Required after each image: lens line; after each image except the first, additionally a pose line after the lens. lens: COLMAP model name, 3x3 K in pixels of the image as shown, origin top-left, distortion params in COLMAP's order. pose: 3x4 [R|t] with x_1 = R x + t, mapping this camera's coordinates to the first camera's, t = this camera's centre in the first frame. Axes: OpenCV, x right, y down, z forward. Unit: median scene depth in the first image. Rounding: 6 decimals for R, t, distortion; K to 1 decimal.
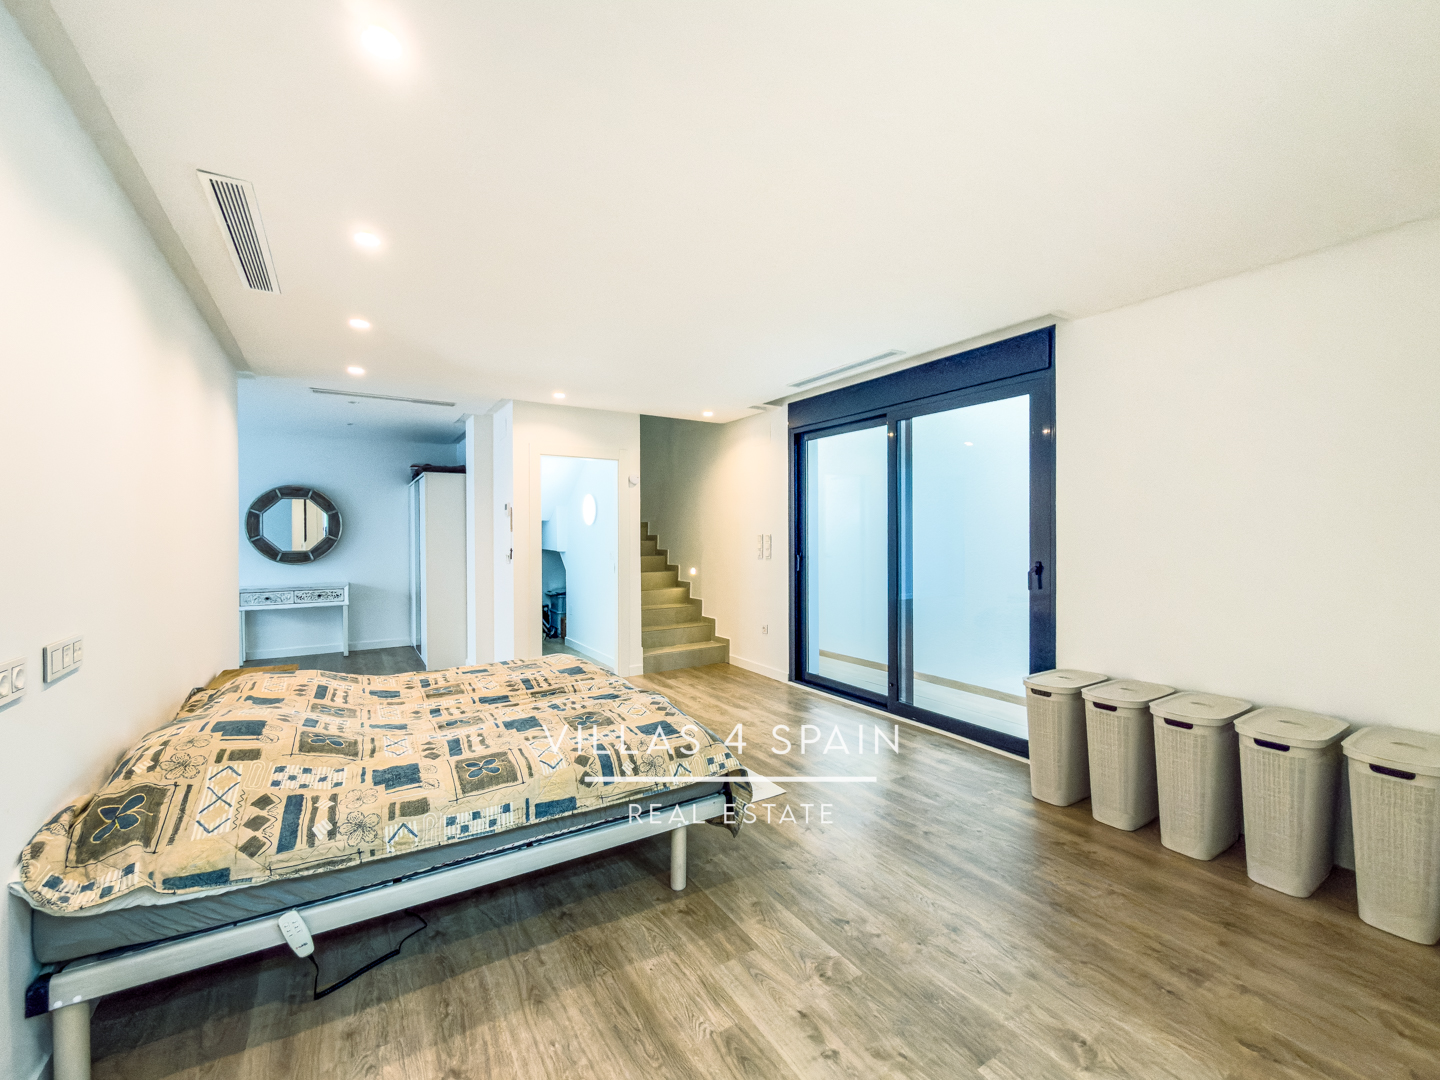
lens RADIAL K [[581.7, 0, 716.9], [0, 581.7, 544.4], [0, 0, 1]] dist [-0.004565, 0.001887]
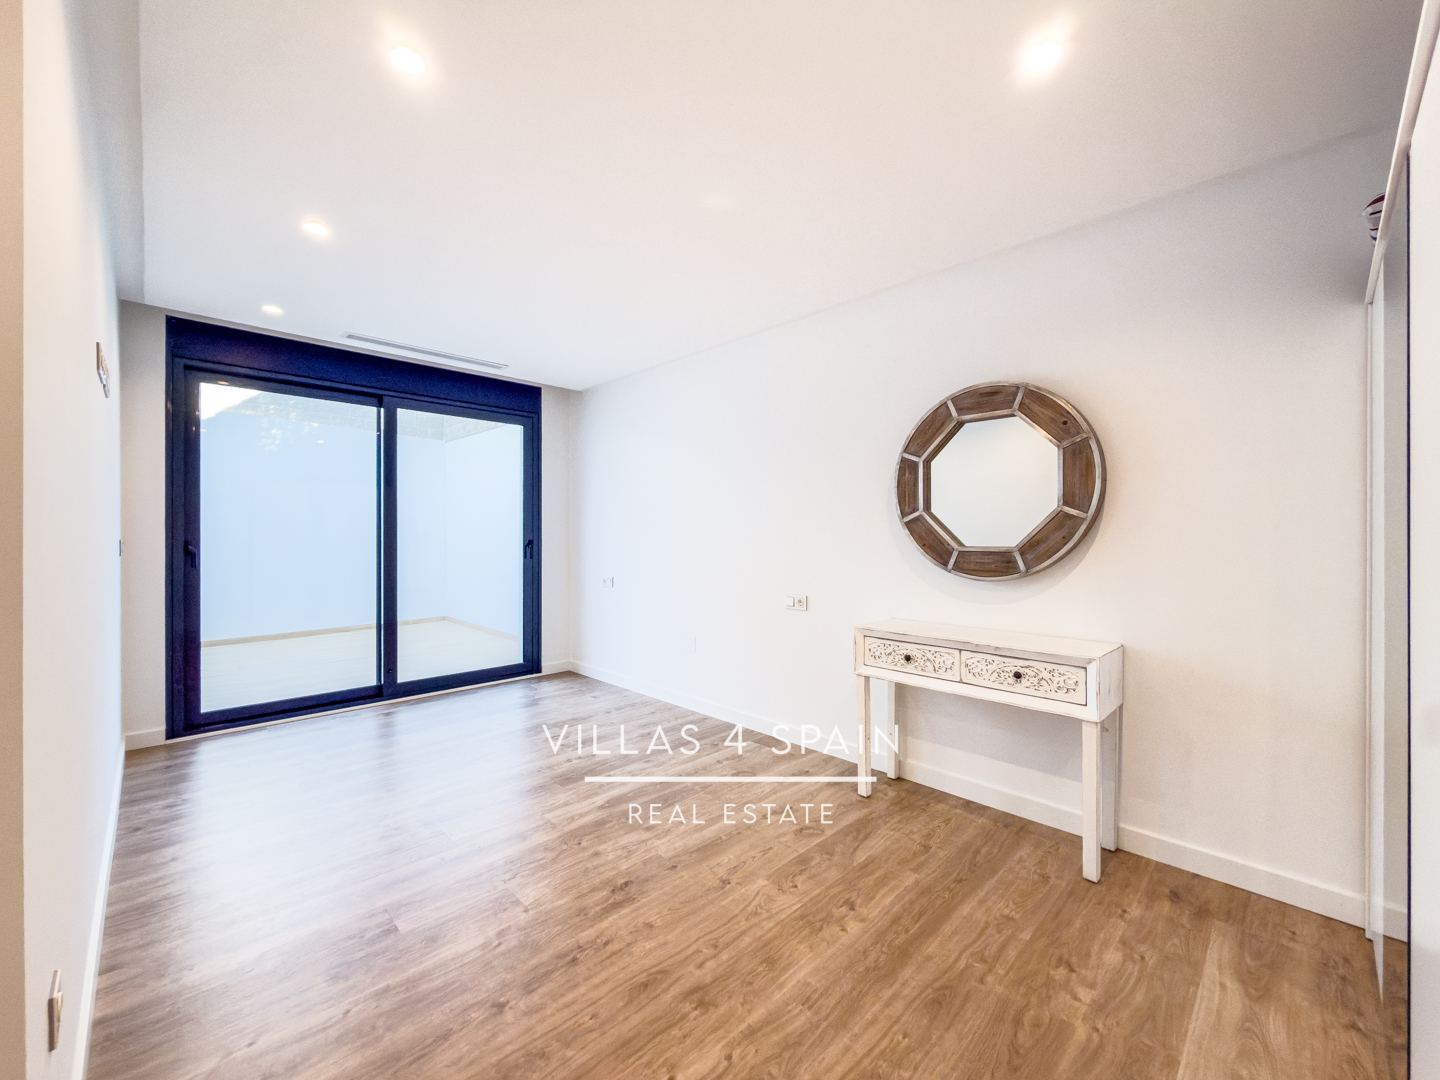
lens RADIAL K [[581.7, 0, 722.5], [0, 581.7, 533.2], [0, 0, 1]] dist [-0.004565, 0.001887]
pose [[0.202694, 0.011739, -0.979172, -0.366121], [-0.005430, 0.999926, 0.010864, -0.001625], [0.979227, 0.003115, 0.202743, 0.735765]]
